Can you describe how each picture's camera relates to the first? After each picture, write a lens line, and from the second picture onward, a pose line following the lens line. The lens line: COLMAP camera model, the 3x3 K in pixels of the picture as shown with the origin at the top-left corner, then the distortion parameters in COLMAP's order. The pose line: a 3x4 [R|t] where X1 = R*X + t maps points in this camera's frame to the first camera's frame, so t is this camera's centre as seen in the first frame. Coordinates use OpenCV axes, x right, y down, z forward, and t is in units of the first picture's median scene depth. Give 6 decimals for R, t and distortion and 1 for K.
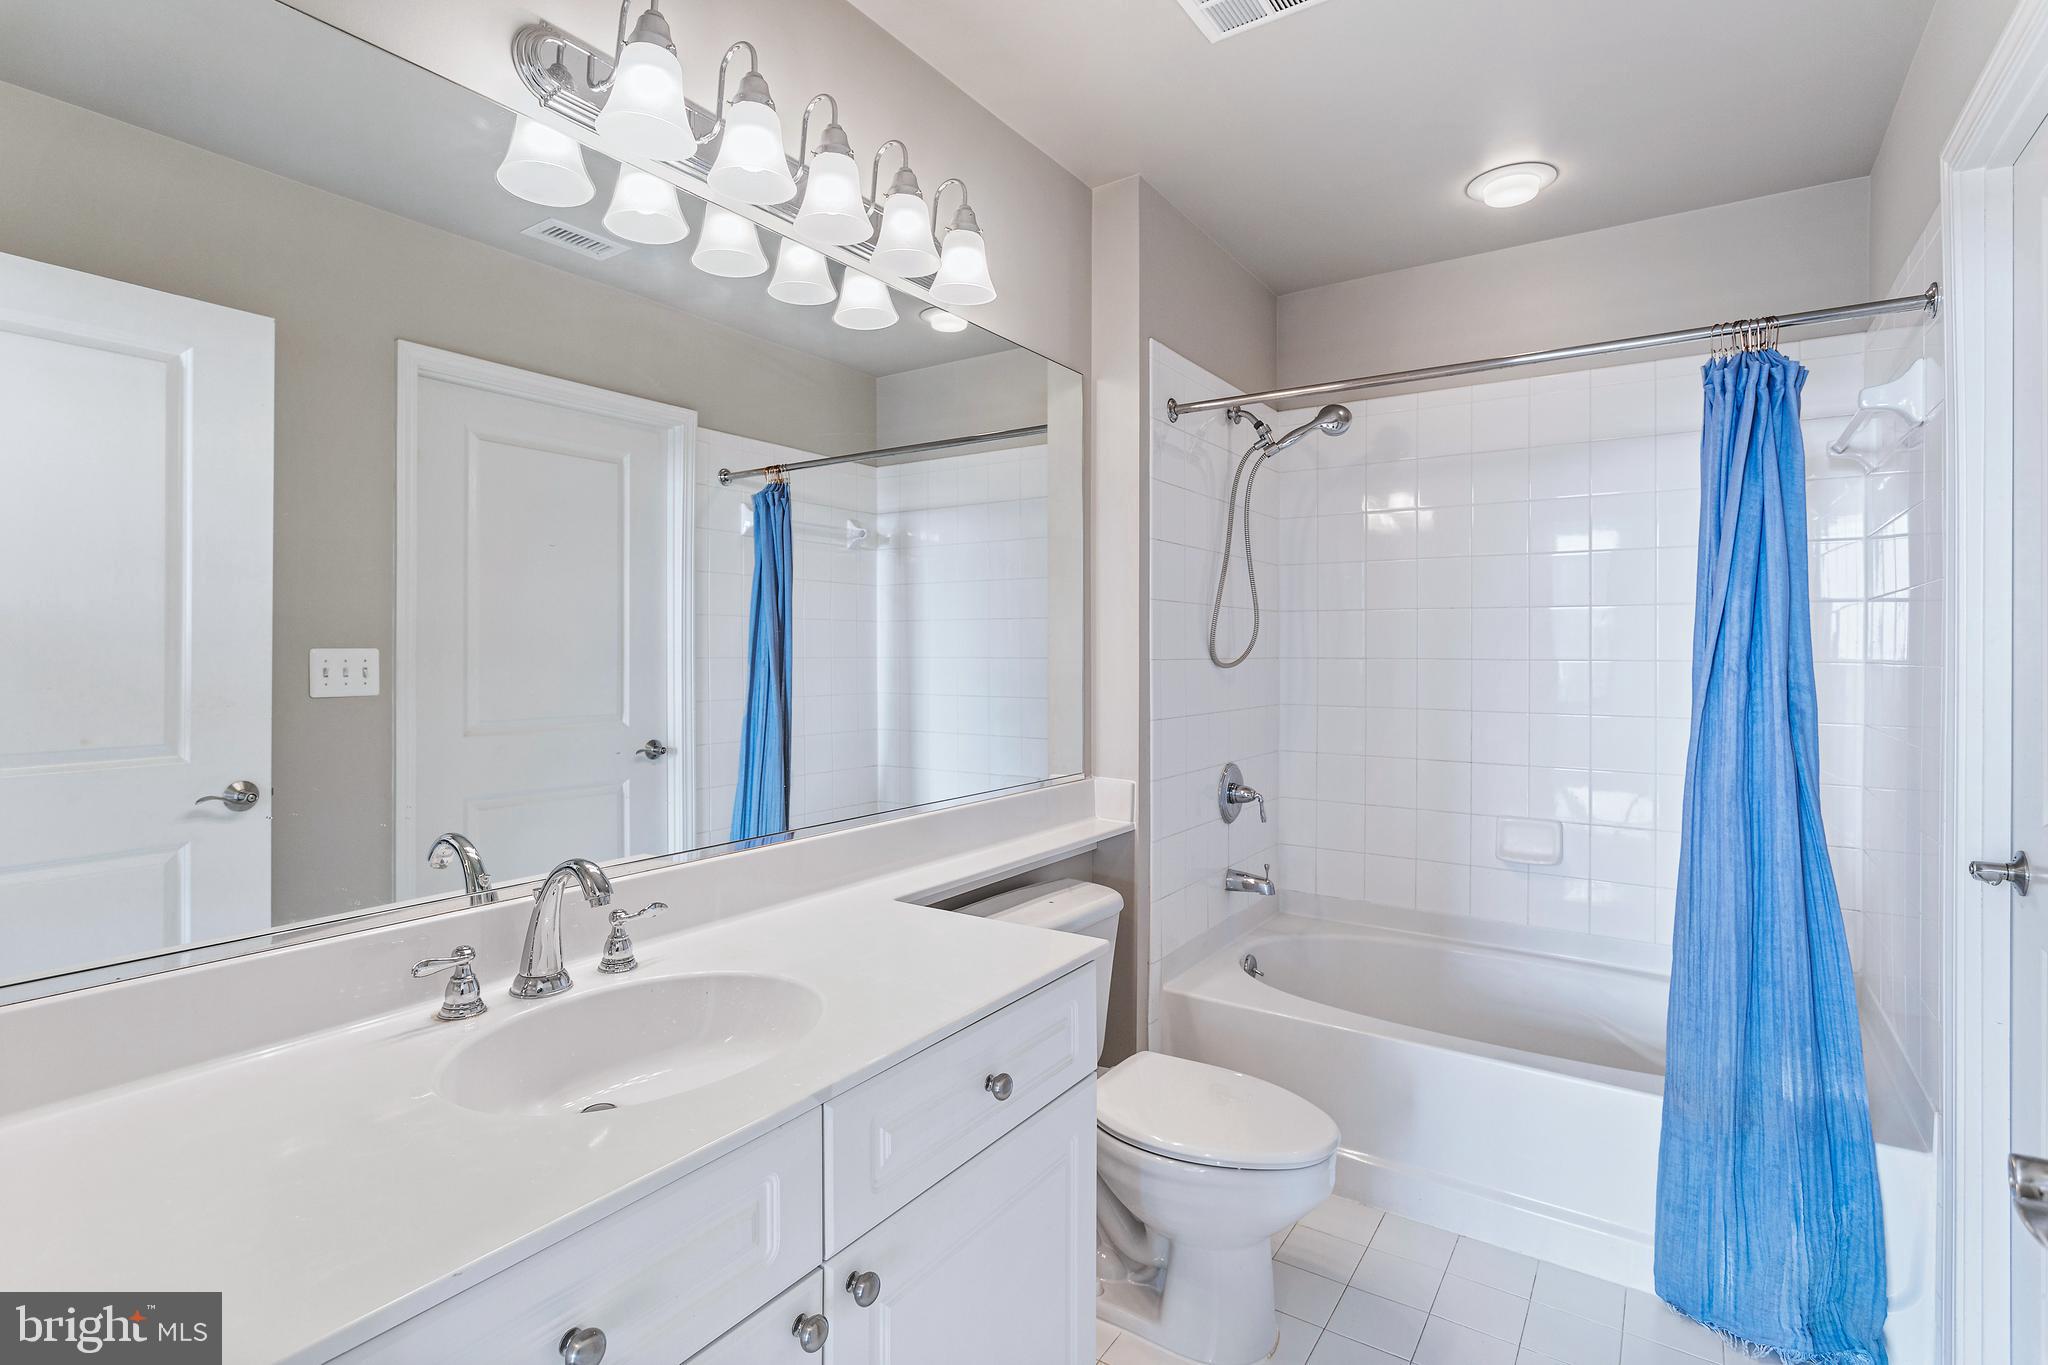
lens RADIAL K [[986.2, 0, 1013.8], [0, 986.2, 644.4], [0, 0, 1]] dist [-0.002091, 0.000055]
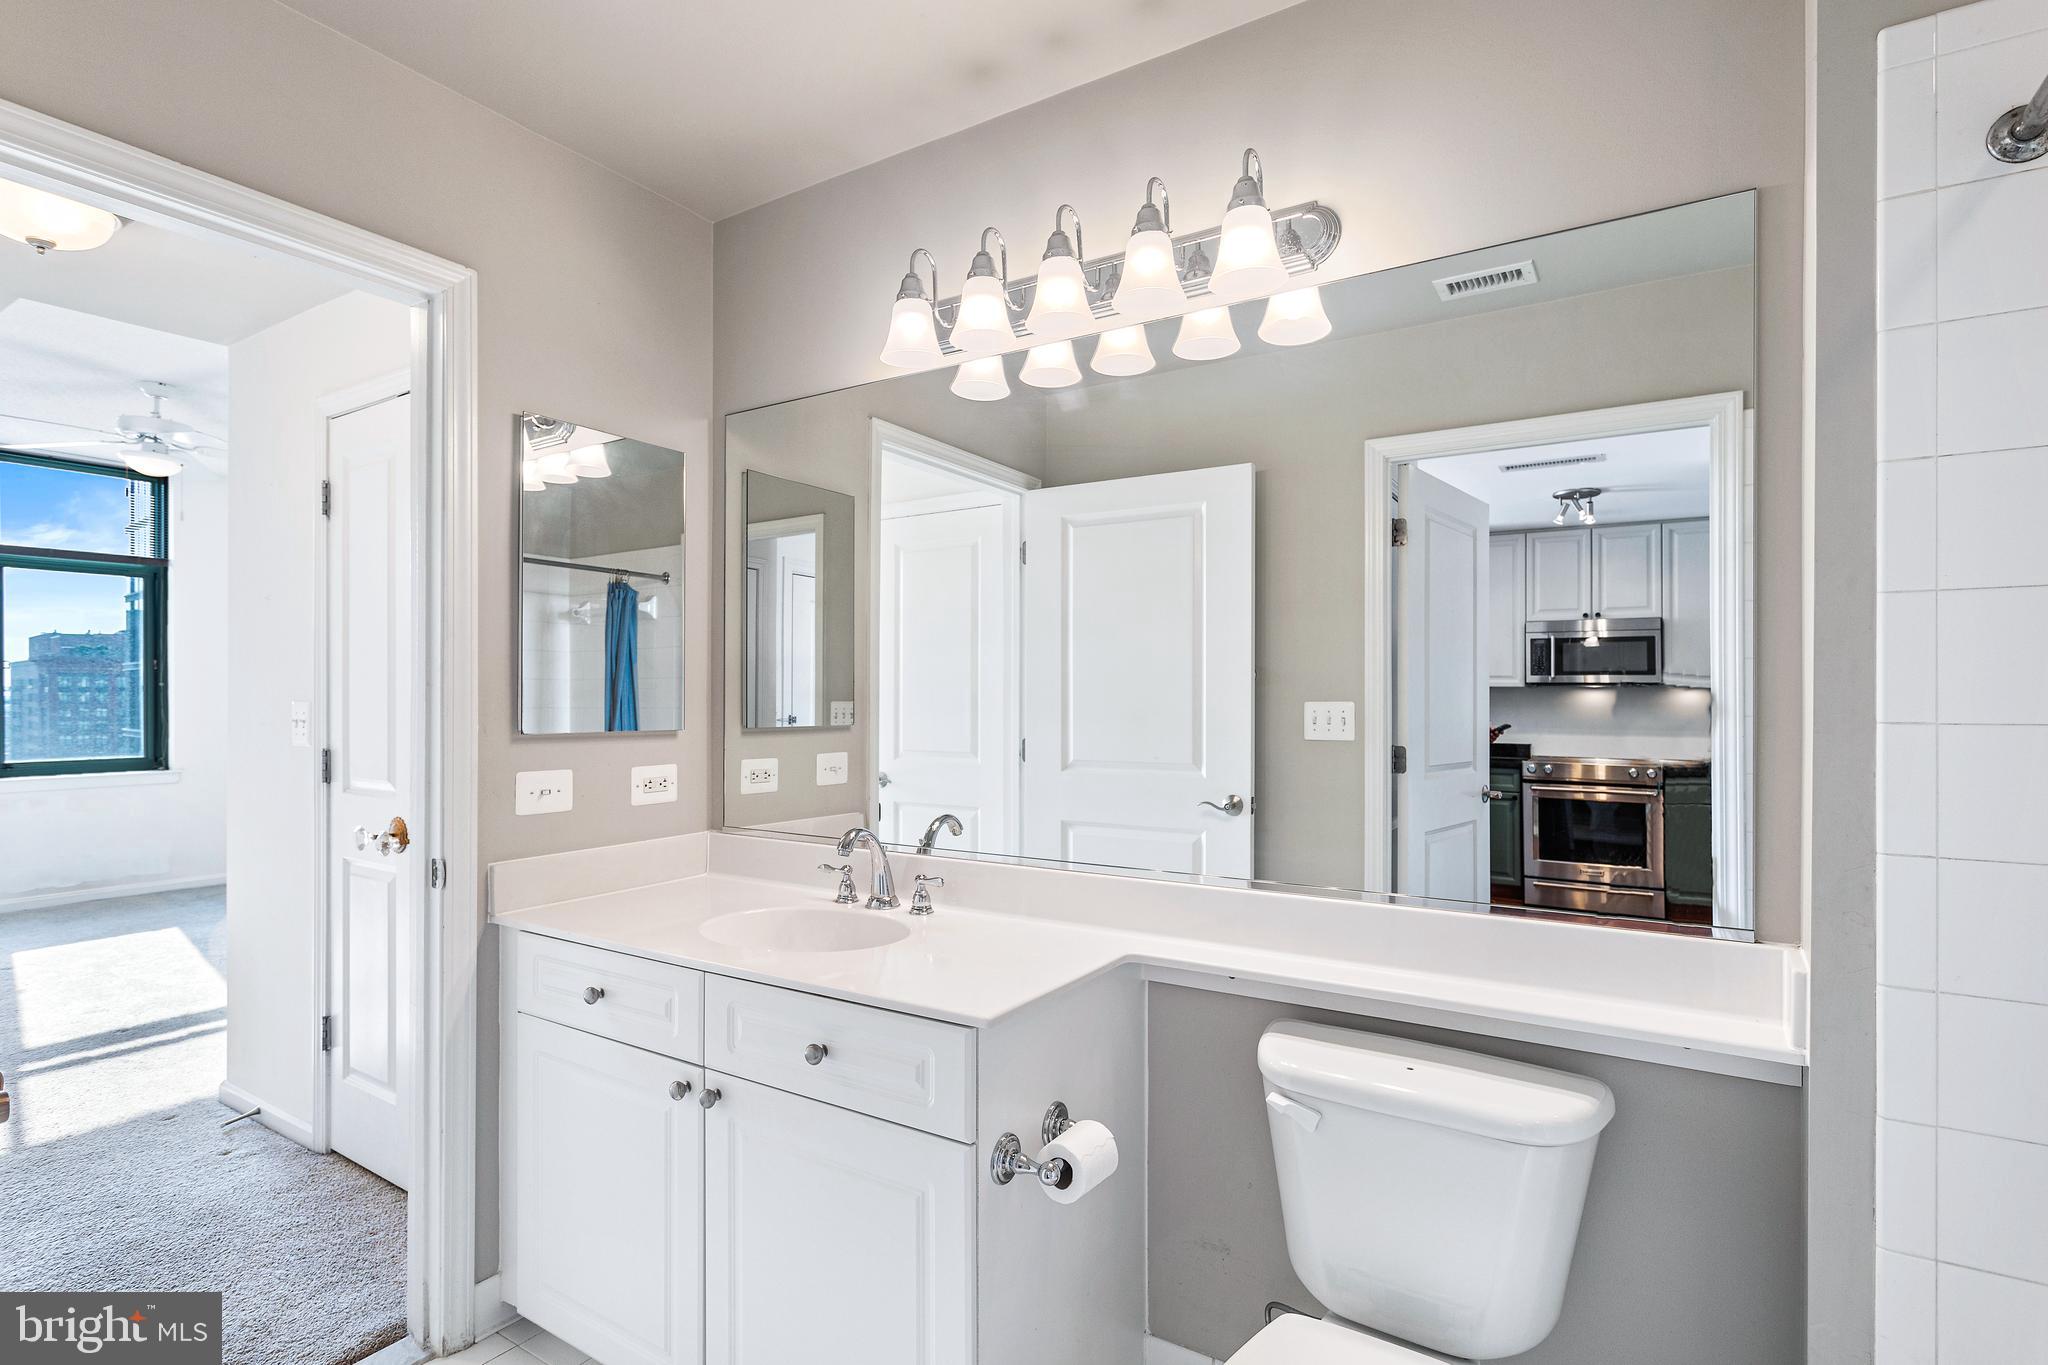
lens RADIAL K [[987.8, 0, 998.5], [0, 987.8, 687.0], [0, 0, 1]] dist [0.005483, 0.000282]
pose [[0.043872, -0.014396, -0.998933, 0.651826], [0.003640, 0.999892, -0.014250, 0.001790], [0.999031, -0.003011, 0.043920, 0.609291]]
